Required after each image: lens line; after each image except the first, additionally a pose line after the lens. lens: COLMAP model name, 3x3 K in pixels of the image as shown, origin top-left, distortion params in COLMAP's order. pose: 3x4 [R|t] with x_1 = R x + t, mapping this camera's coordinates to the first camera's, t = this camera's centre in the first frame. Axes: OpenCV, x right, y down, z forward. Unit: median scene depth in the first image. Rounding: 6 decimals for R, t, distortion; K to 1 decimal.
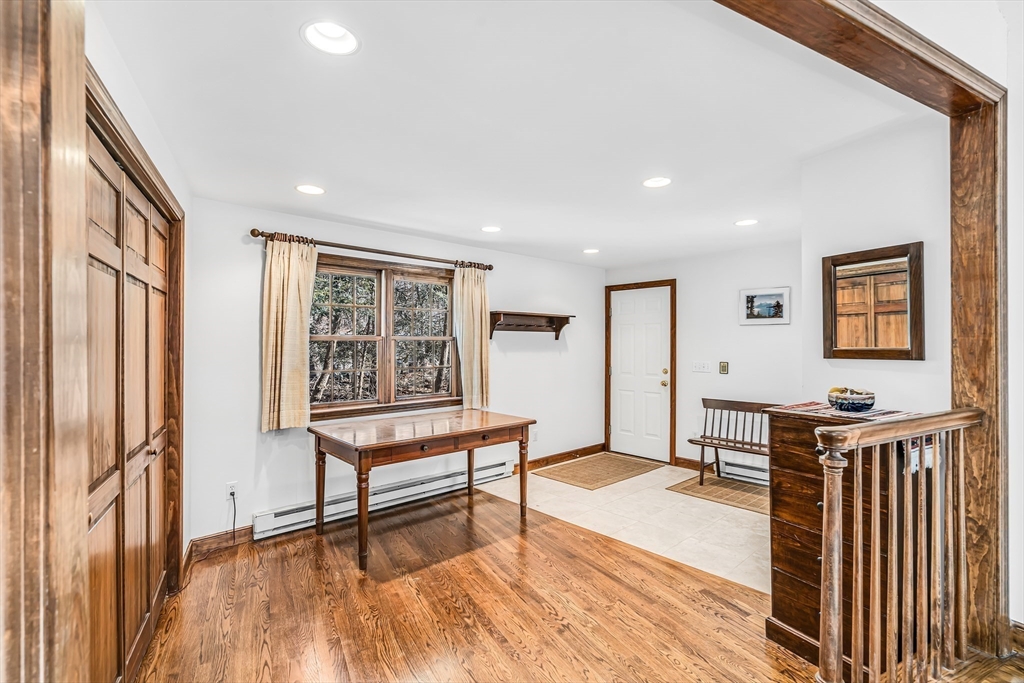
lens RADIAL K [[471.0, 0, 511.0], [0, 471.0, 340.3], [0, 0, 1]] dist [-0.001129, -0.000301]
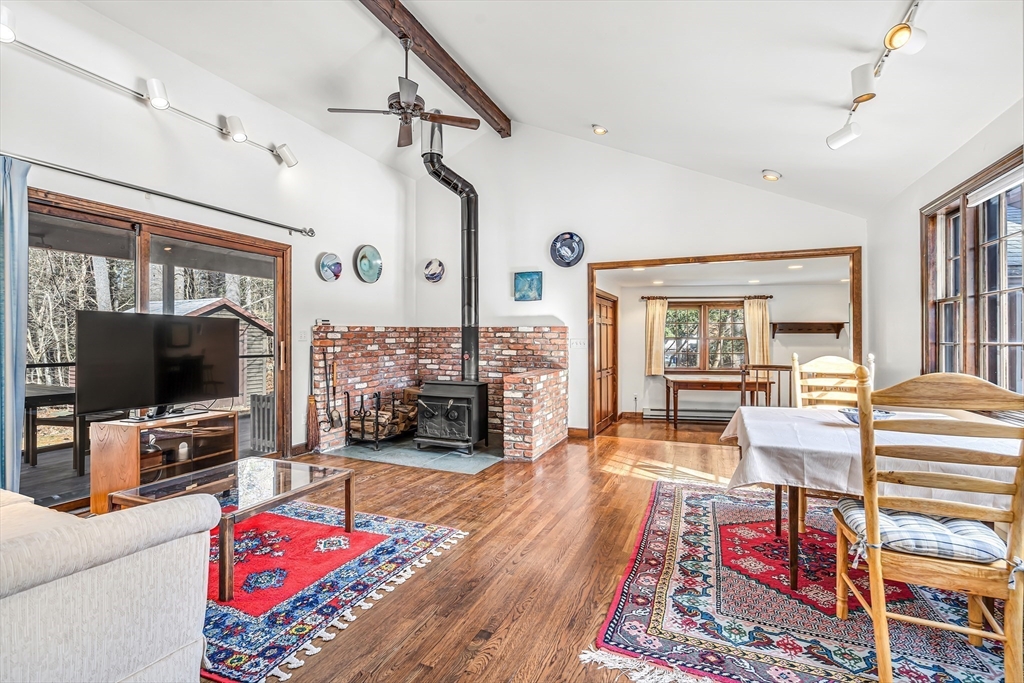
lens RADIAL K [[474.7, 0, 510.1], [0, 474.7, 336.7], [0, 0, 1]] dist [-0.003487, 0.003163]
pose [[0.630000, -0.001565, -0.776594, 0.855584], [0.002811, 0.999996, 0.000266, -0.016094], [0.776590, -0.002350, 0.630002, -1.008975]]
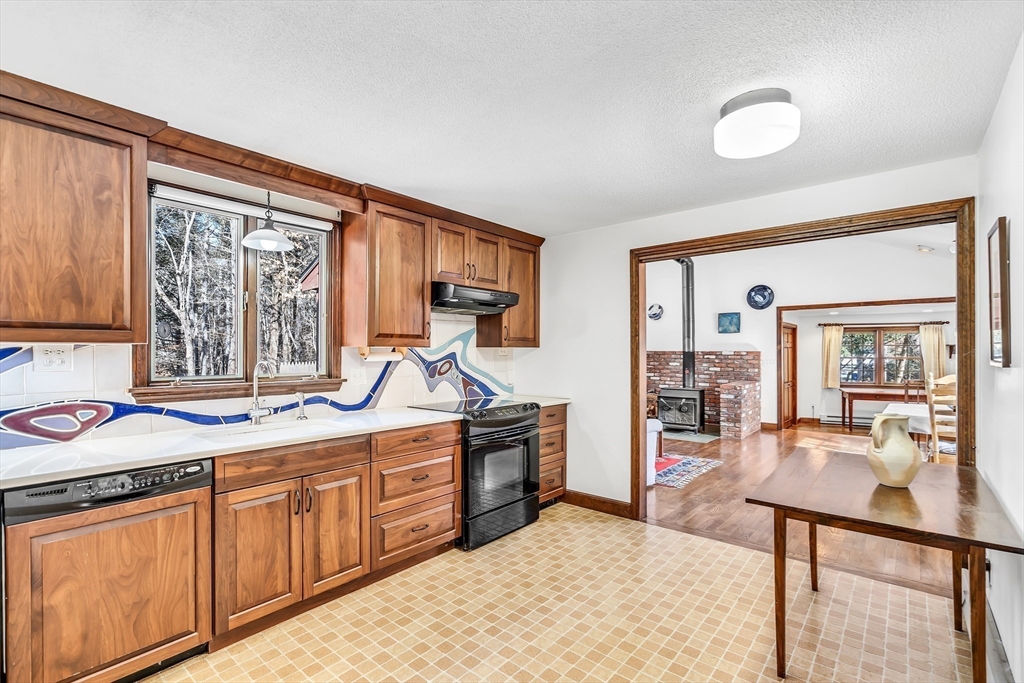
lens RADIAL K [[474.7, 0, 510.1], [0, 474.7, 351.5], [0, 0, 1]] dist [-0.003487, 0.003163]
pose [[0.375350, 0.000125, -0.926883, 1.364405], [0.005104, 0.999985, 0.002202, -0.057409], [0.926869, -0.005558, 0.375344, -1.776283]]
